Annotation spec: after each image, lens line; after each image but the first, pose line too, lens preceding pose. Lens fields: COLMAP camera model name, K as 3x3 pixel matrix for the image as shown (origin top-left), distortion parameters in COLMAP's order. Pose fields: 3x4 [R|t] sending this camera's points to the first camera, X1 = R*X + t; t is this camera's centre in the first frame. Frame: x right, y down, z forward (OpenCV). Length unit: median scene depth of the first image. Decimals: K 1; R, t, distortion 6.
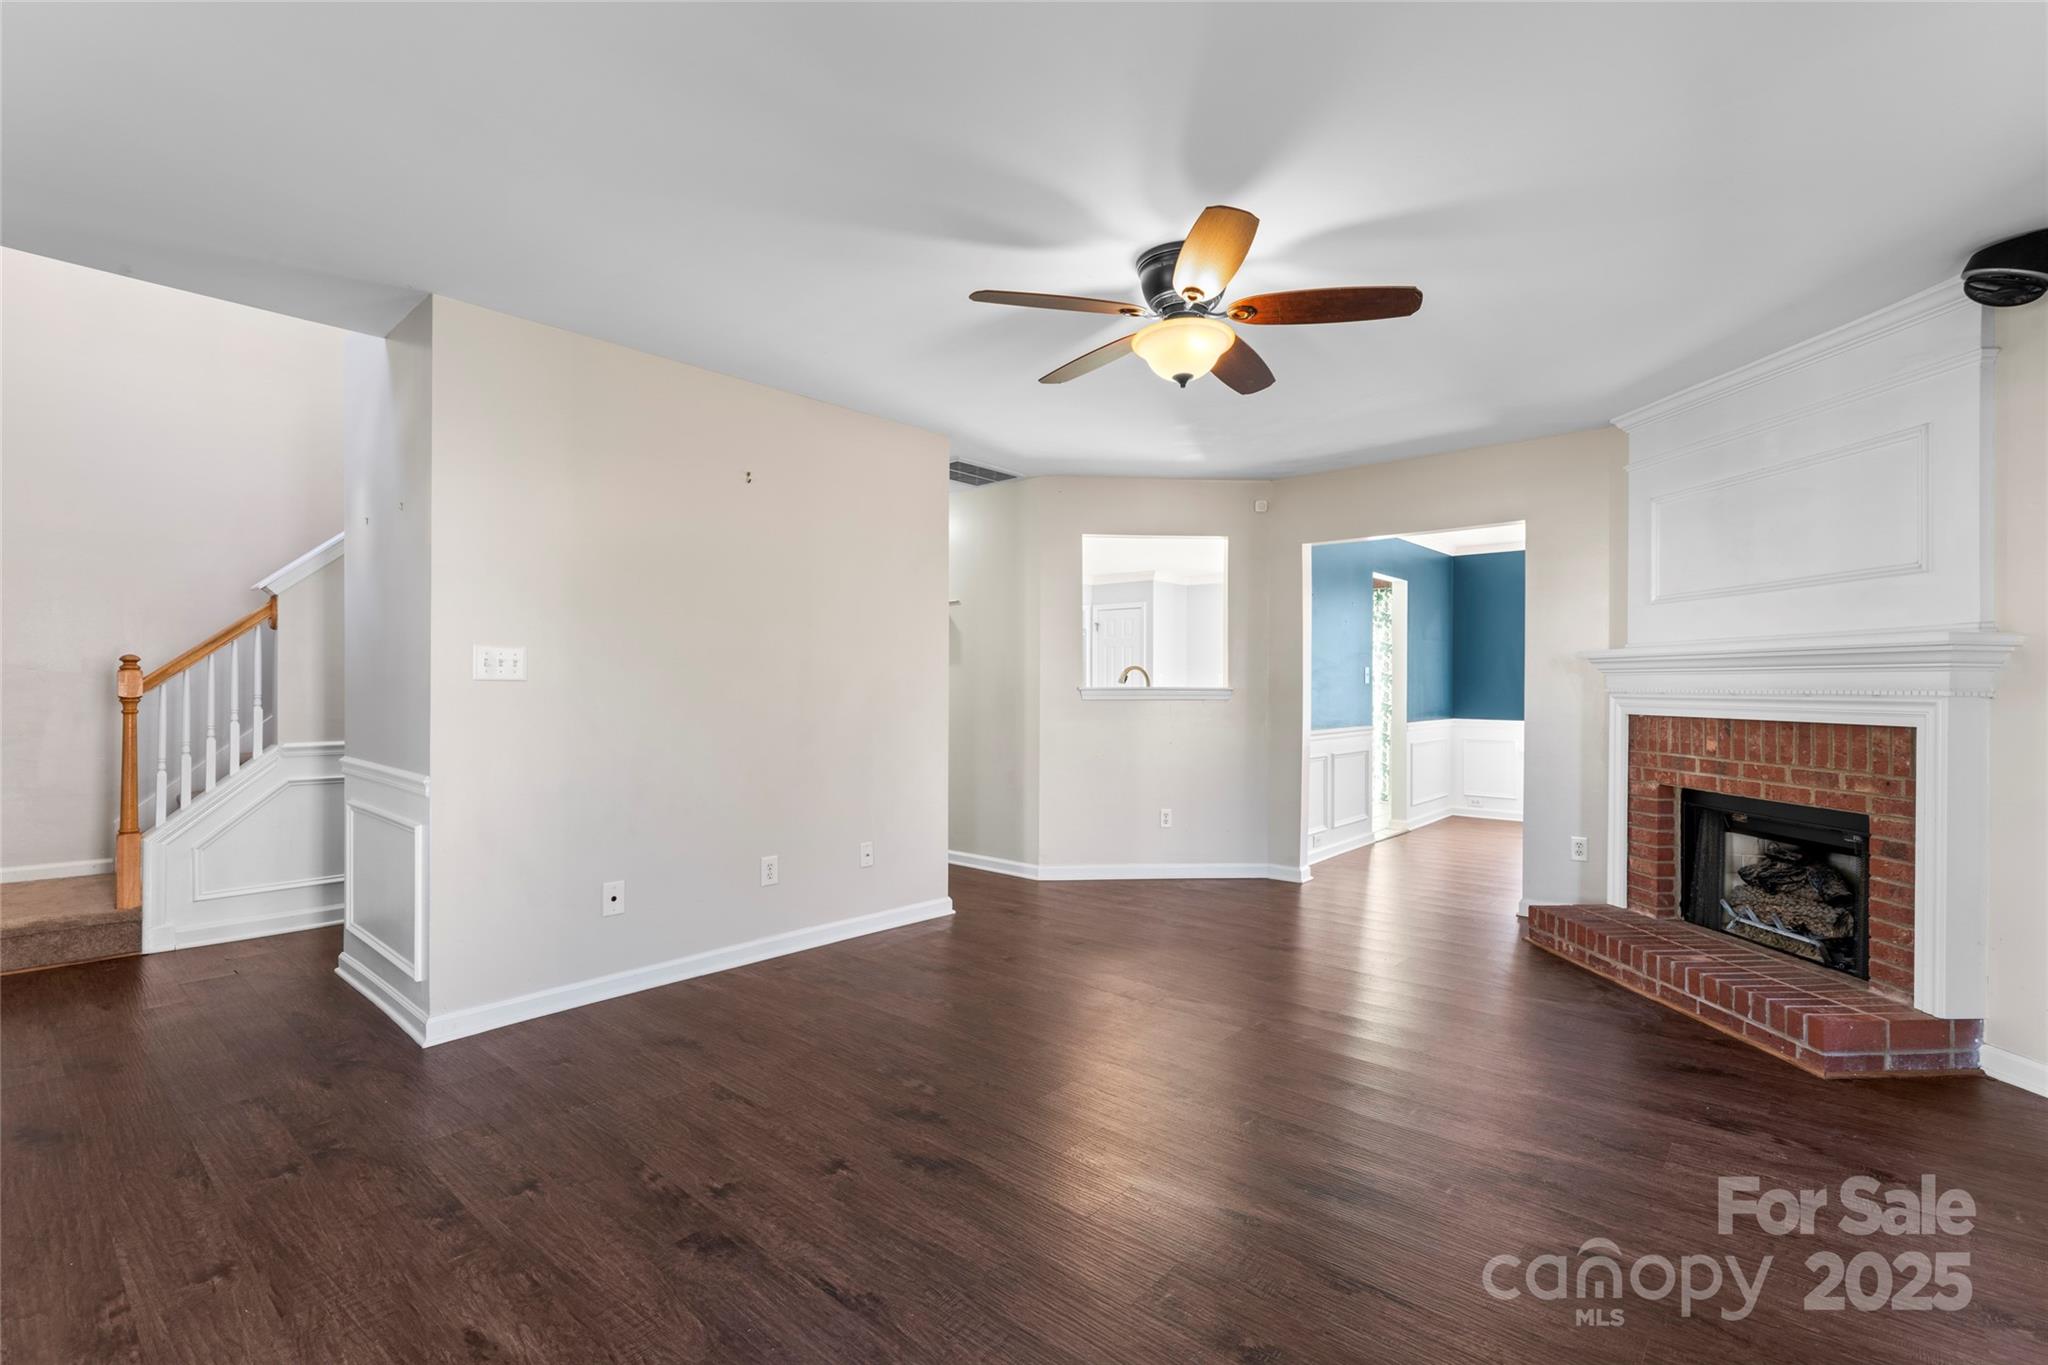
lens RADIAL K [[935.8, 0, 1019.9], [0, 935.8, 683.1], [0, 0, 1]] dist [0.000343, -0.000557]
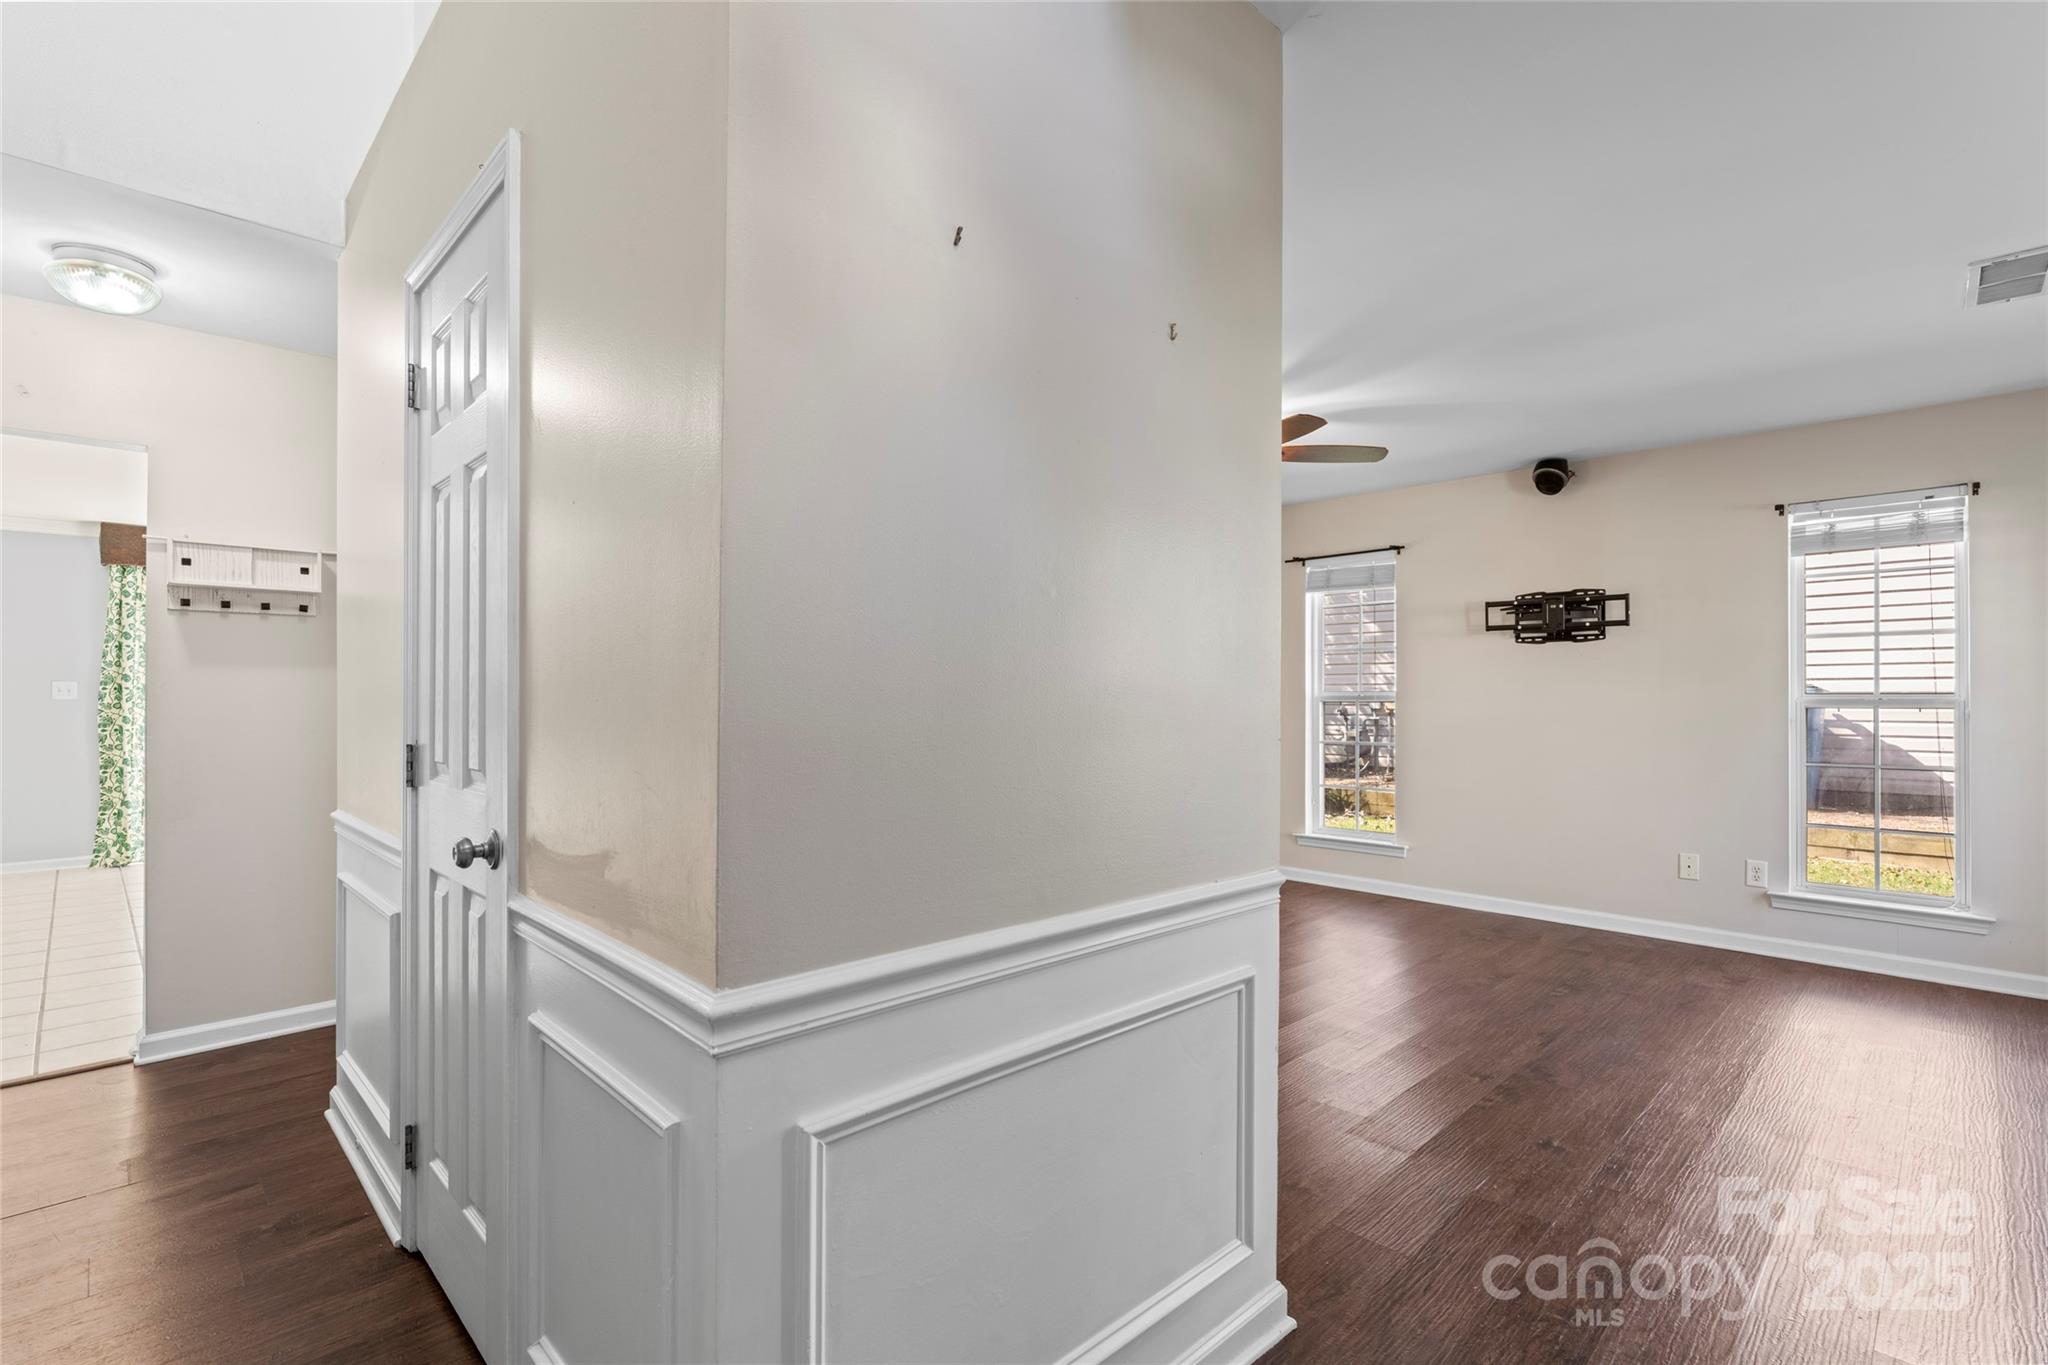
lens RADIAL K [[935.8, 0, 1025.6], [0, 935.8, 694.5], [0, 0, 1]] dist [0.000343, -0.000557]
pose [[0.069228, 0.000597, 0.997601, -1.017874], [-0.001637, 0.999999, -0.000485, -0.004548], [-0.997600, -0.001599, 0.069229, 0.928944]]
